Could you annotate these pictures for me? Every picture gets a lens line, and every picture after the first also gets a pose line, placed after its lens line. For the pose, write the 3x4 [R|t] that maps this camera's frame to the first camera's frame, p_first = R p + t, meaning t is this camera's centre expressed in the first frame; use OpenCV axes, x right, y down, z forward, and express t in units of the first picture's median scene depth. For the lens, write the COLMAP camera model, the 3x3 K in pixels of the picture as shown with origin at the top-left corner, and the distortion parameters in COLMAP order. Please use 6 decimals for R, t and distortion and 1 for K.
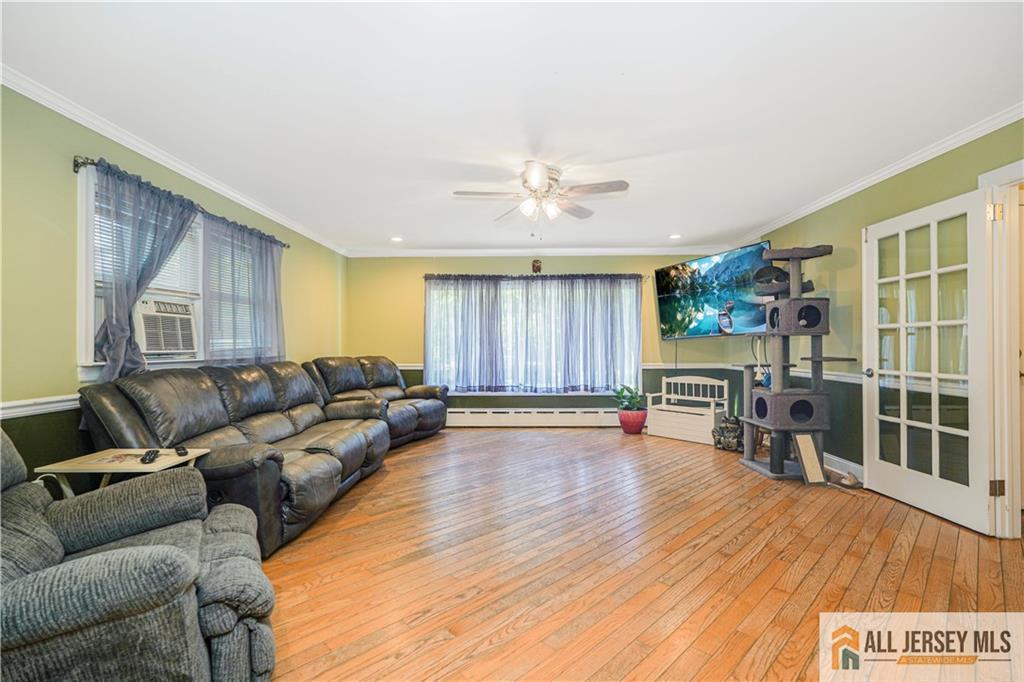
lens RADIAL K [[460.5, 0, 513.6], [0, 460.5, 342.8], [0, 0, 1]] dist [-0.010753, 0.010359]
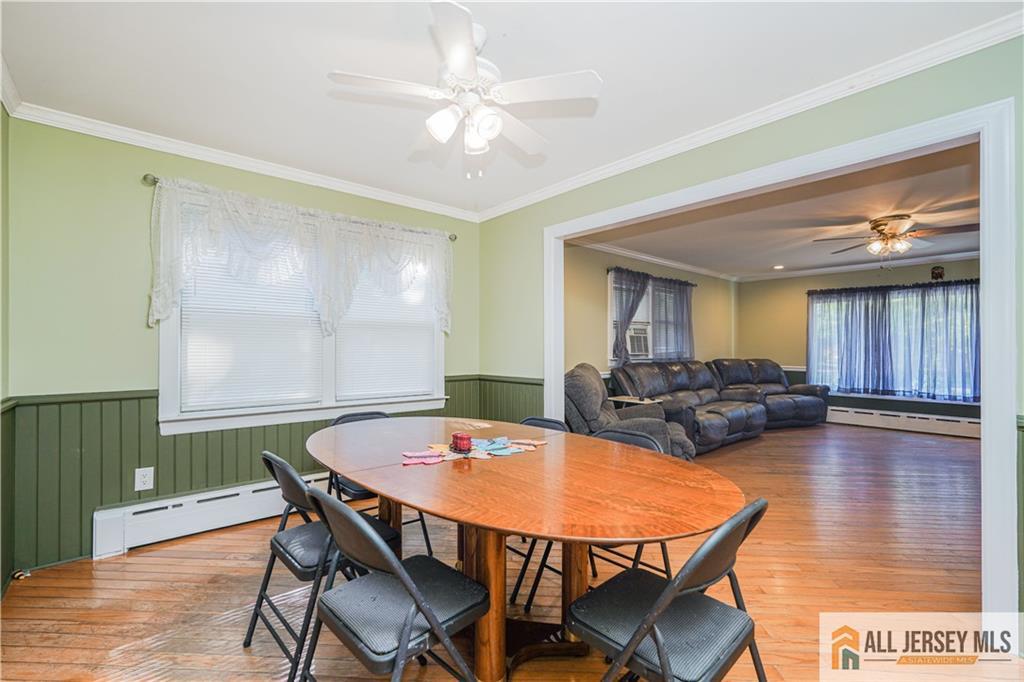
lens RADIAL K [[460.5, 0, 513.6], [0, 460.5, 342.8], [0, 0, 1]] dist [-0.010753, 0.010359]
pose [[0.679733, -0.000716, -0.733460, 0.180464], [-0.002465, 0.999992, -0.003260, -0.010833], [0.733456, 0.004024, 0.679725, -0.400204]]
